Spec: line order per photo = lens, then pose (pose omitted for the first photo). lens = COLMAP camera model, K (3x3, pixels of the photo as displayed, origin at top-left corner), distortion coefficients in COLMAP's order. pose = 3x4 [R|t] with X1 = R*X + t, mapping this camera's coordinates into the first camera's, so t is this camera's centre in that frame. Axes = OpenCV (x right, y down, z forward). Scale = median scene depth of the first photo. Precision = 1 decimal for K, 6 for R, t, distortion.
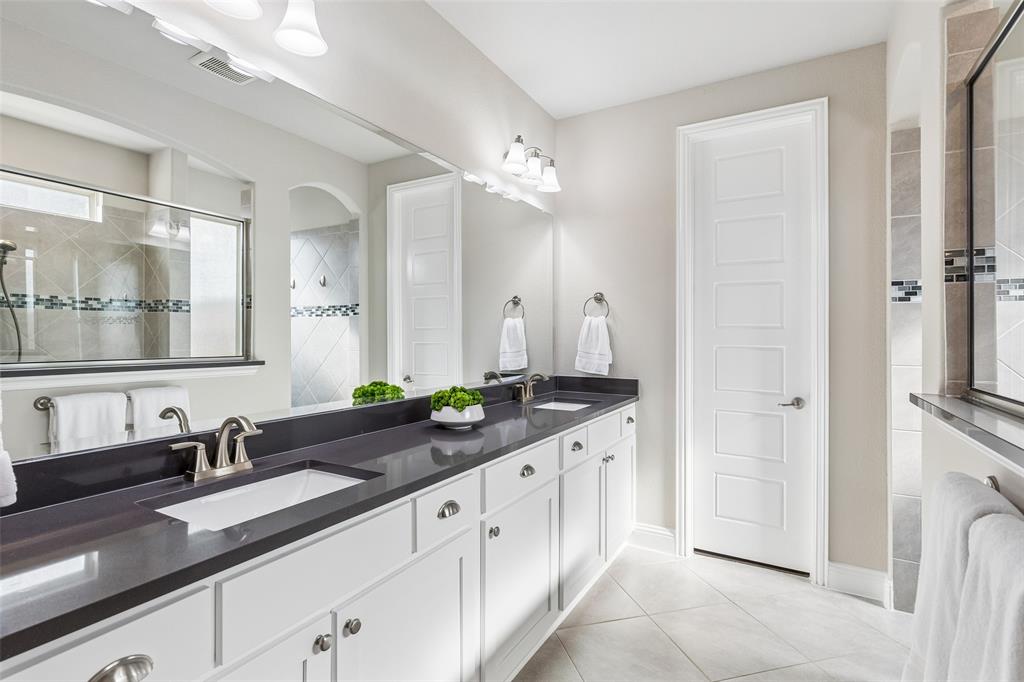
lens RADIAL K [[490.0, 0, 509.1], [0, 490.0, 337.8], [0, 0, 1]] dist [-0.000211, -0.002398]
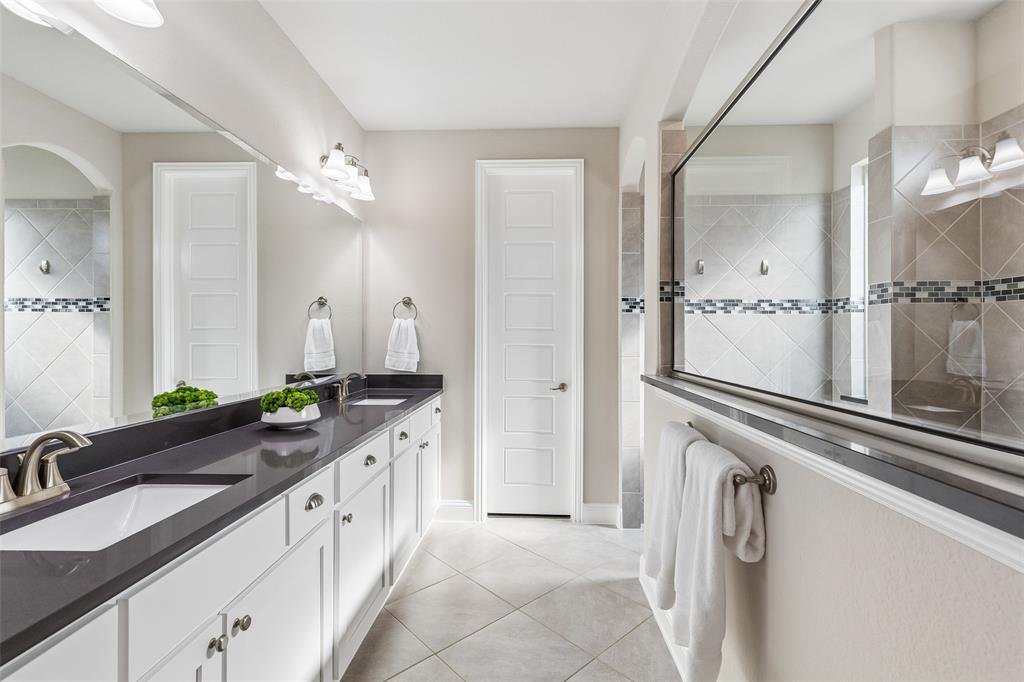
lens RADIAL K [[470.4, 0, 514.2], [0, 470.4, 341.4], [0, 0, 1]] dist [0.008380, -0.002705]
pose [[0.882948, -0.005714, 0.469436, -0.129866], [0.002234, 0.999966, 0.007970, -0.000745], [-0.469466, -0.005988, 0.882930, -0.058113]]
